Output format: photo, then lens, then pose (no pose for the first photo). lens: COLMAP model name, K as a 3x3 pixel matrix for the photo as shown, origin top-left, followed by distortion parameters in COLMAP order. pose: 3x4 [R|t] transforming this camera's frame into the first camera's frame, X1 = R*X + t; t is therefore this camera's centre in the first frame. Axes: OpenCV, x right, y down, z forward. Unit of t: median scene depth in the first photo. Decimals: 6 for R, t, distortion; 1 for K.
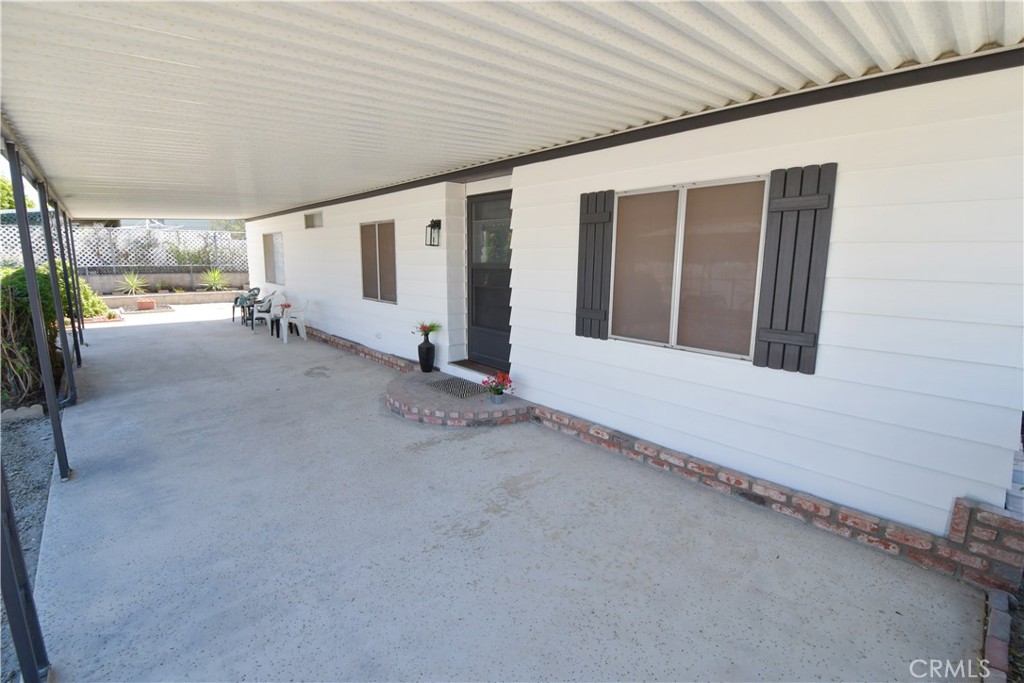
lens RADIAL K [[483.0, 0, 509.5], [0, 483.0, 332.3], [0, 0, 1]] dist [0.000356, 0.000812]
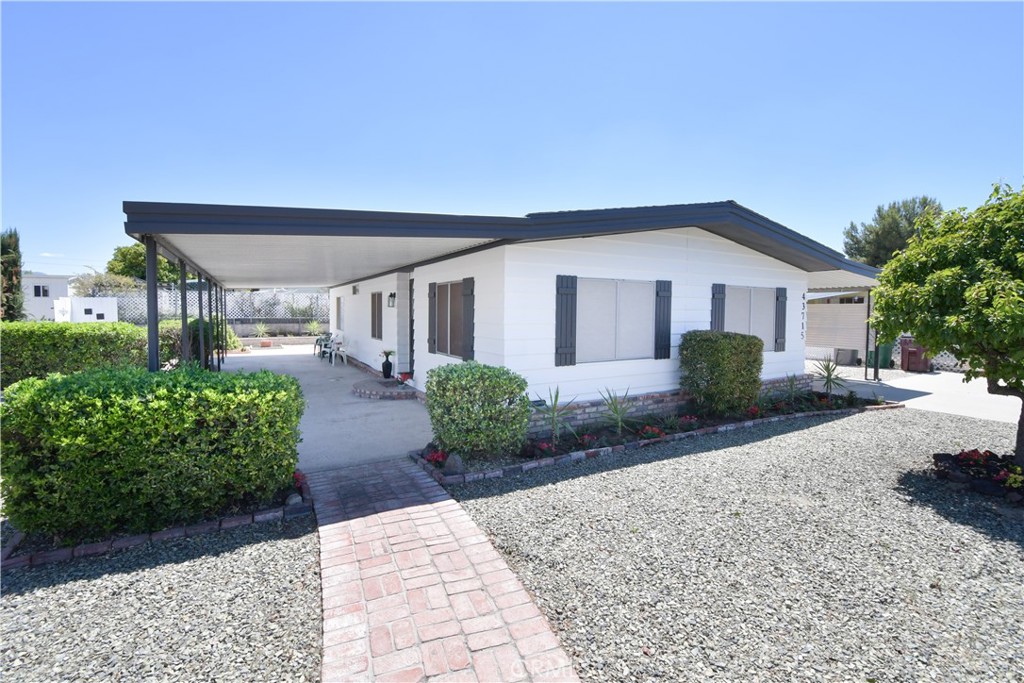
lens RADIAL K [[462.5, 0, 512.0], [0, 462.5, 341.5], [0, 0, 1]] dist [0.013104, 0.000171]
pose [[0.980881, 0.013552, -0.194136, 0.298046], [-0.030908, 0.995759, -0.086650, 0.040458], [0.192138, 0.090994, 0.977140, -0.280392]]
